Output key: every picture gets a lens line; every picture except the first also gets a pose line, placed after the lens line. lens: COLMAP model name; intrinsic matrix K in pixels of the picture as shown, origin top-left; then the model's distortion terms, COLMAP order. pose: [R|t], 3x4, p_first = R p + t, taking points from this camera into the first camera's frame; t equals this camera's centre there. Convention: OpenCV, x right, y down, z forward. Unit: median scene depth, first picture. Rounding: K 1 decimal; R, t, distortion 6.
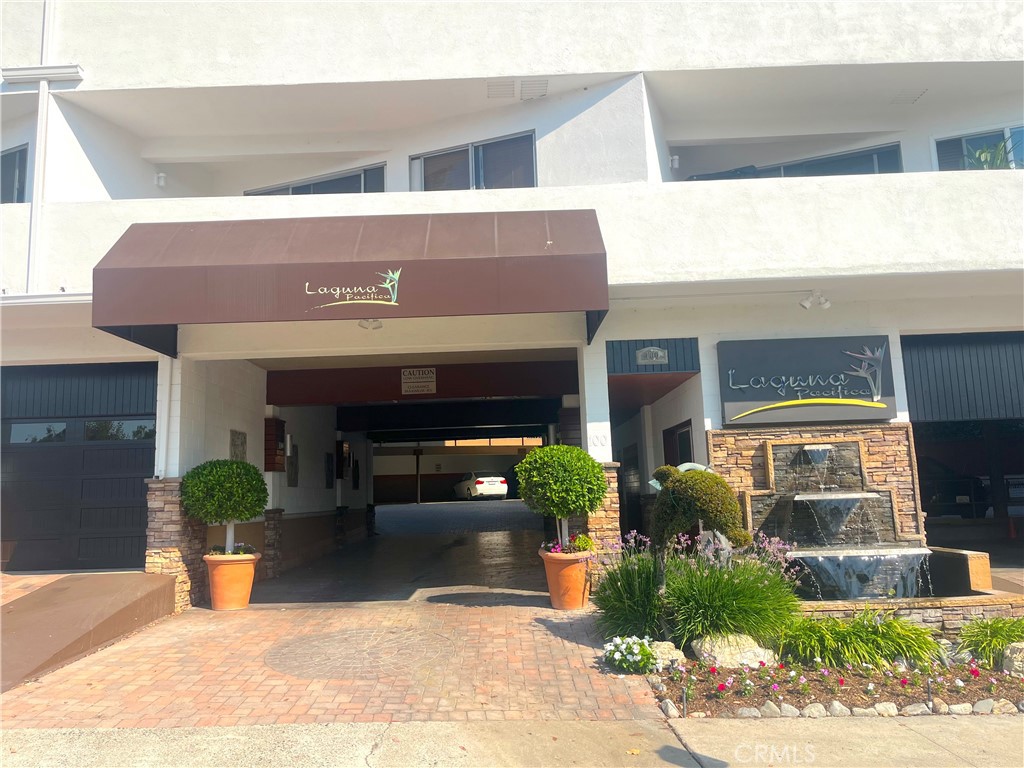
lens RADIAL K [[773.4, 0, 511.0], [0, 773.4, 385.3], [0, 0, 1]] dist [0.046646, -0.055920]
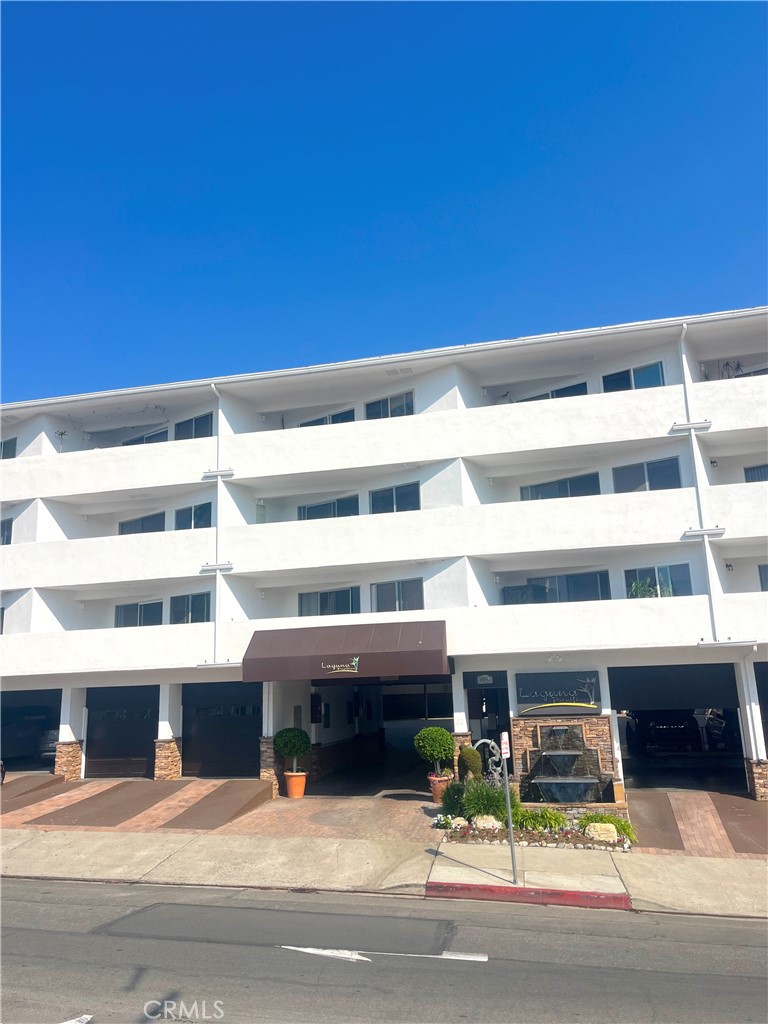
lens RADIAL K [[773.4, 0, 386.2], [0, 773.4, 516.5], [0, 0, 1]] dist [0.046646, -0.055920]
pose [[0.974735, -0.045867, -0.218606, 0.422048], [0.030247, 0.996779, -0.074276, -0.346749], [0.221309, 0.065788, 0.972982, -1.179930]]
